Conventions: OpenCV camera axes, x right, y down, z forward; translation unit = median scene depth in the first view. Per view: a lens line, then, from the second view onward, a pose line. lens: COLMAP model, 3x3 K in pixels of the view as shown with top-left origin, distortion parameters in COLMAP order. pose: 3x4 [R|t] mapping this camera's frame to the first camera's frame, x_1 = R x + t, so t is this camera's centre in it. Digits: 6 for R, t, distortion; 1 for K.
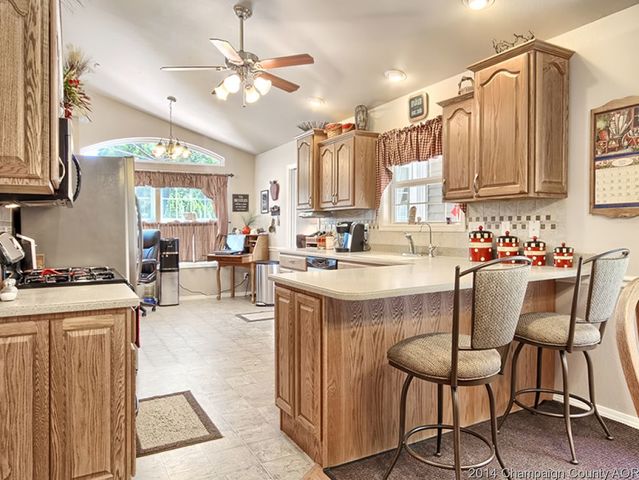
lens RADIAL K [[446.3, 0, 319.5], [0, 446.3, 240.0], [0, 0, 1]] dist [-0.003077, -0.000913]
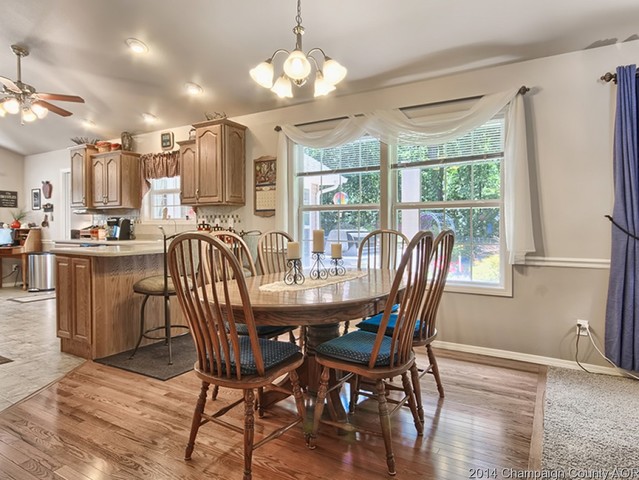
lens RADIAL K [[395.2, 0, 318.8], [0, 395.2, 249.5], [0, 0, 1]] dist [0.003874, 0.002969]
pose [[0.872473, -0.010010, 0.488560, 0.012450], [0.000036, 0.999791, 0.020421, 0.031915], [-0.488662, -0.017800, 0.872291, -0.344741]]
